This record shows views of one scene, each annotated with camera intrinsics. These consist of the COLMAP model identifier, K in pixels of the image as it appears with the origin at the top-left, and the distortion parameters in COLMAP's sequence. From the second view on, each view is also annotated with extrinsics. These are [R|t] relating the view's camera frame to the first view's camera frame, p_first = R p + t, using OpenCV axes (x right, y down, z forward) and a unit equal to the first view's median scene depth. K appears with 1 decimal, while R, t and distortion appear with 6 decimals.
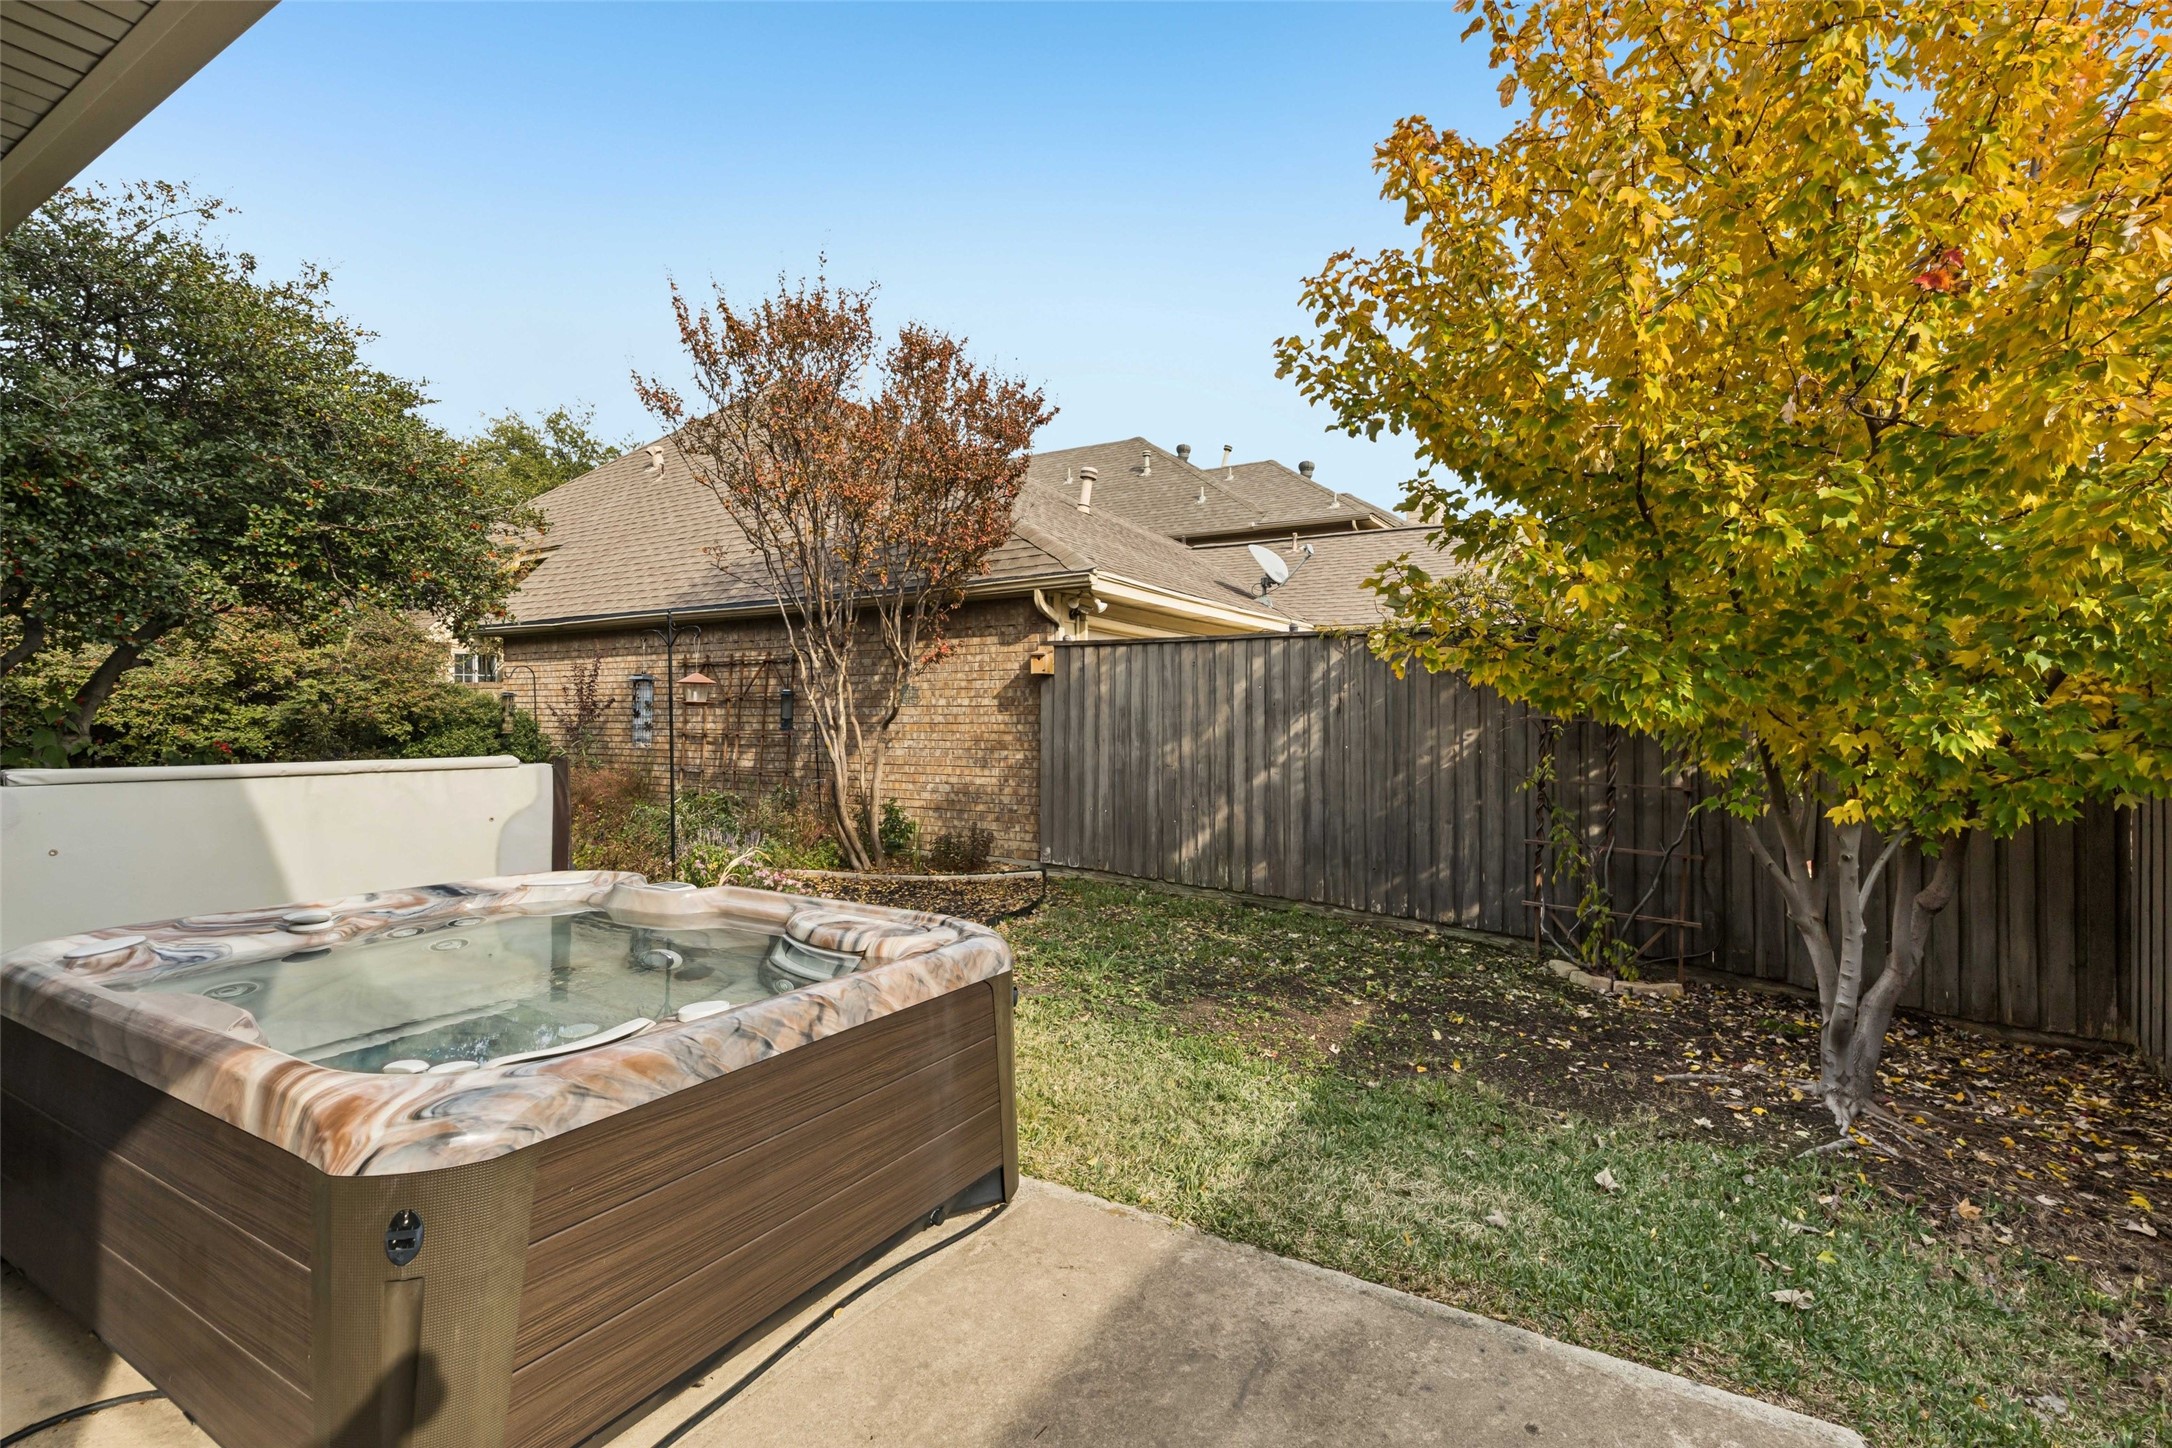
lens RADIAL K [[993.7, 0, 1085.9], [0, 993.7, 679.9], [0, 0, 1]] dist [-0.014202, -0.000283]
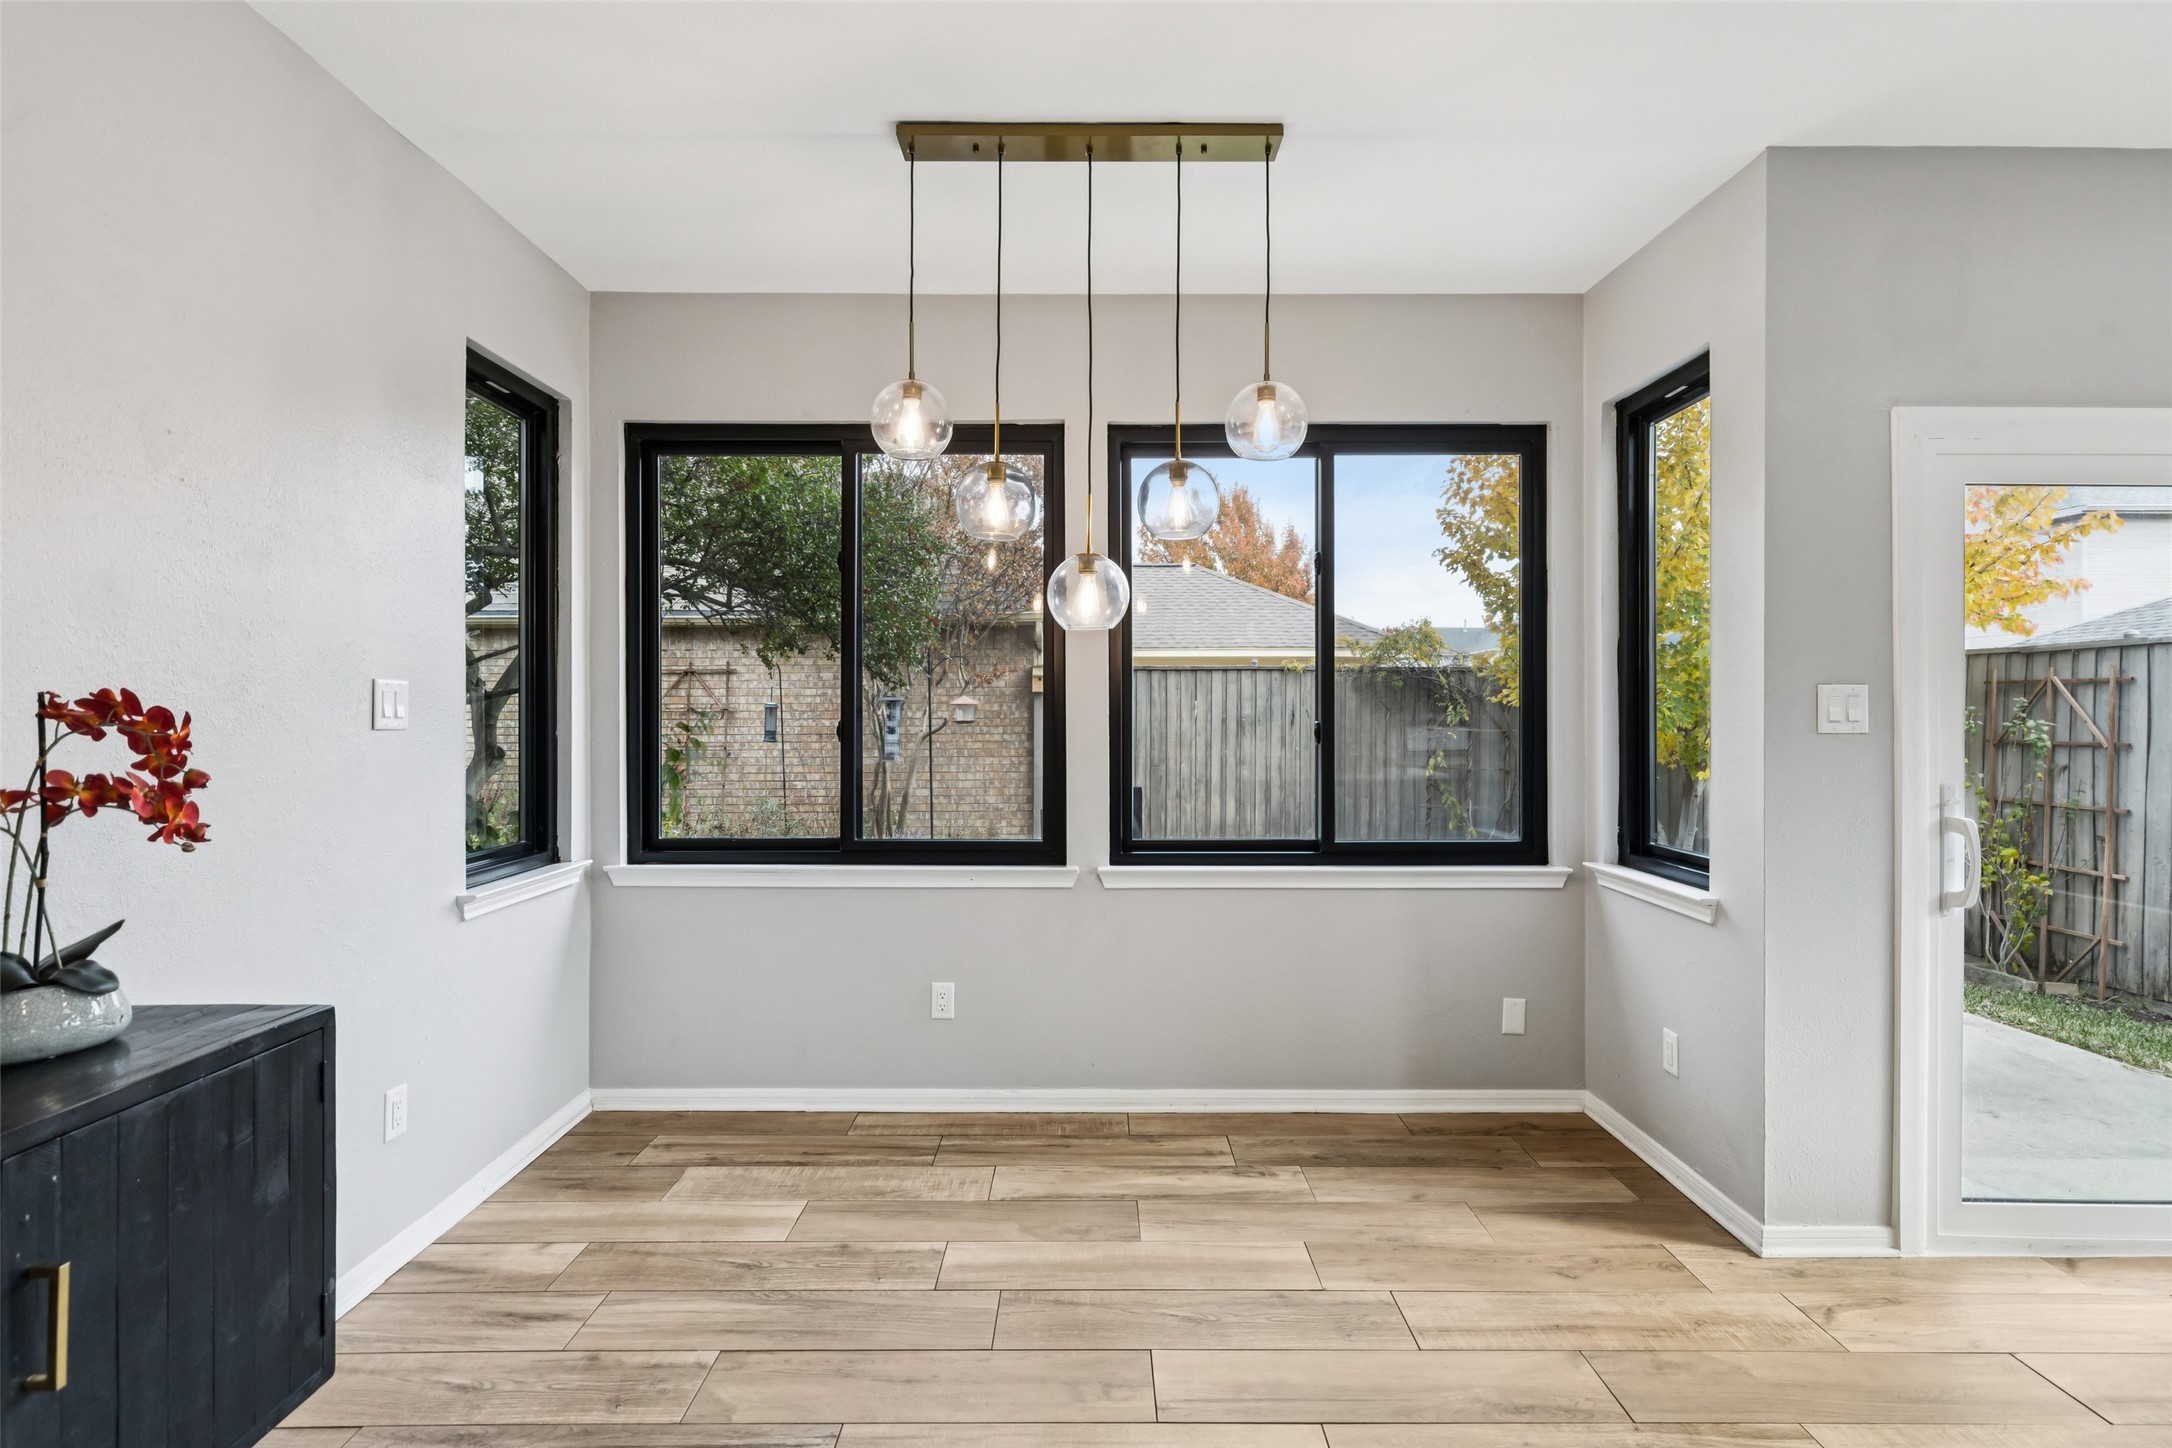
lens RADIAL K [[1041.9, 0, 1099.2], [0, 1041.9, 707.5], [0, 0, 1]] dist [0.005724, -0.000443]
pose [[0.859666, 0.000195, 0.510856, -0.716884], [-0.014609, 0.999600, 0.024202, -0.022067], [-0.510647, -0.028269, 0.859326, -0.131123]]
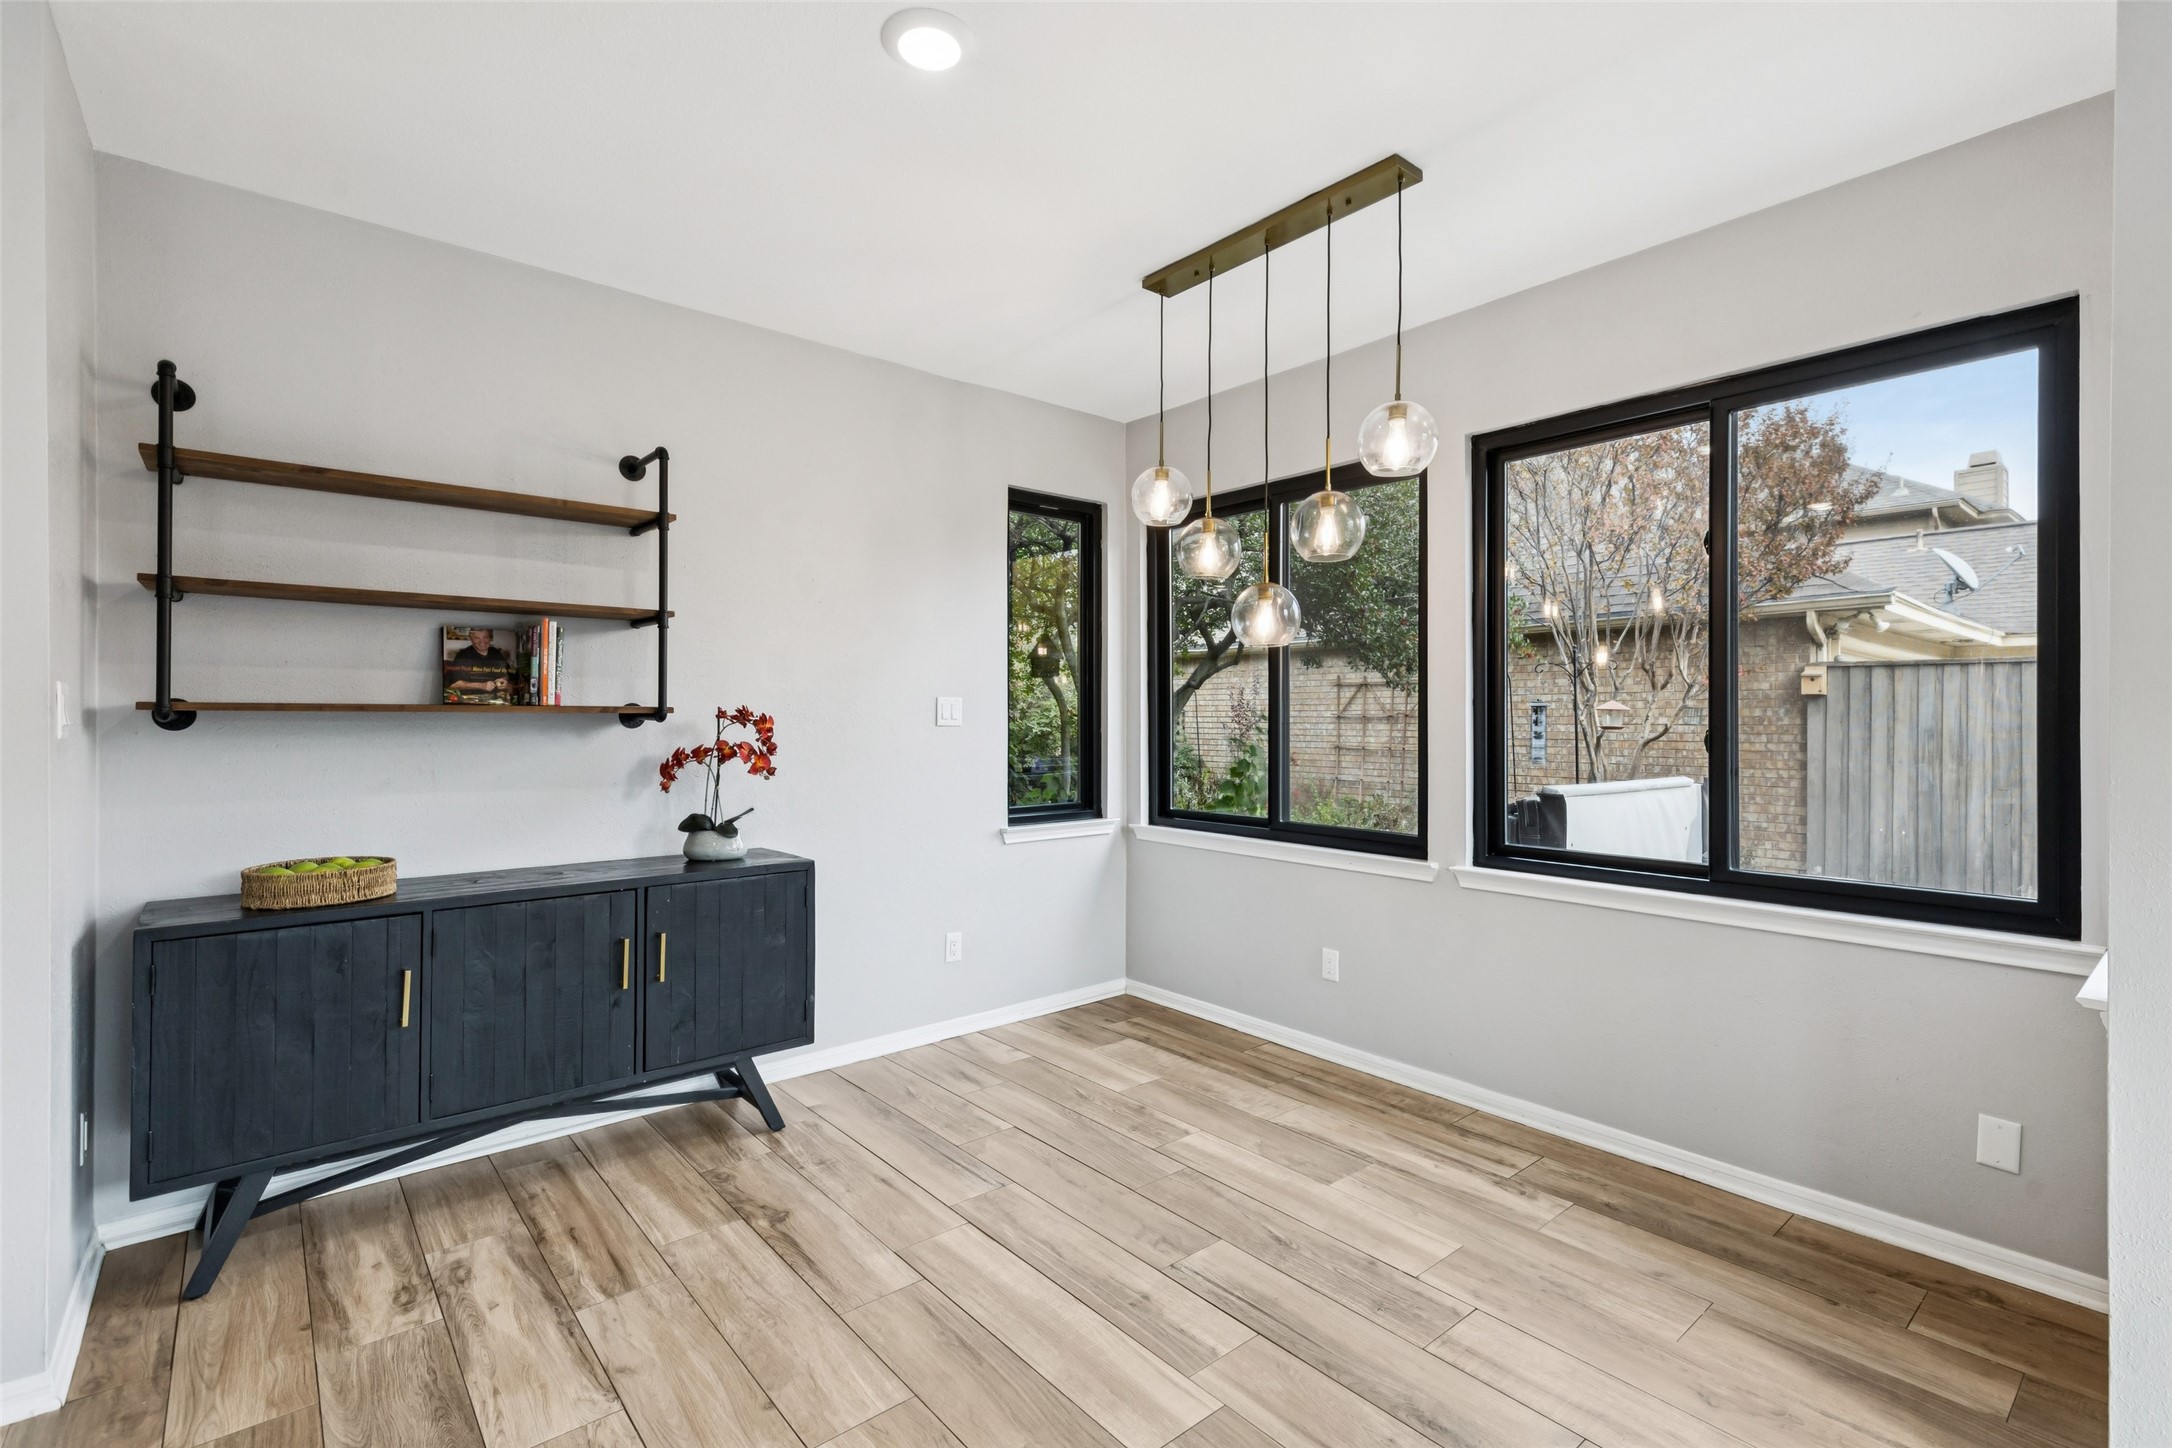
lens RADIAL K [[984.8, 0, 1089.6], [0, 984.8, 713.9], [0, 0, 1]] dist [0.010661, -0.000585]
pose [[0.944298, -0.001907, -0.329085, -0.474431], [0.011014, 0.999606, 0.025811, -0.023716], [0.328906, -0.027998, 0.943948, -0.224740]]
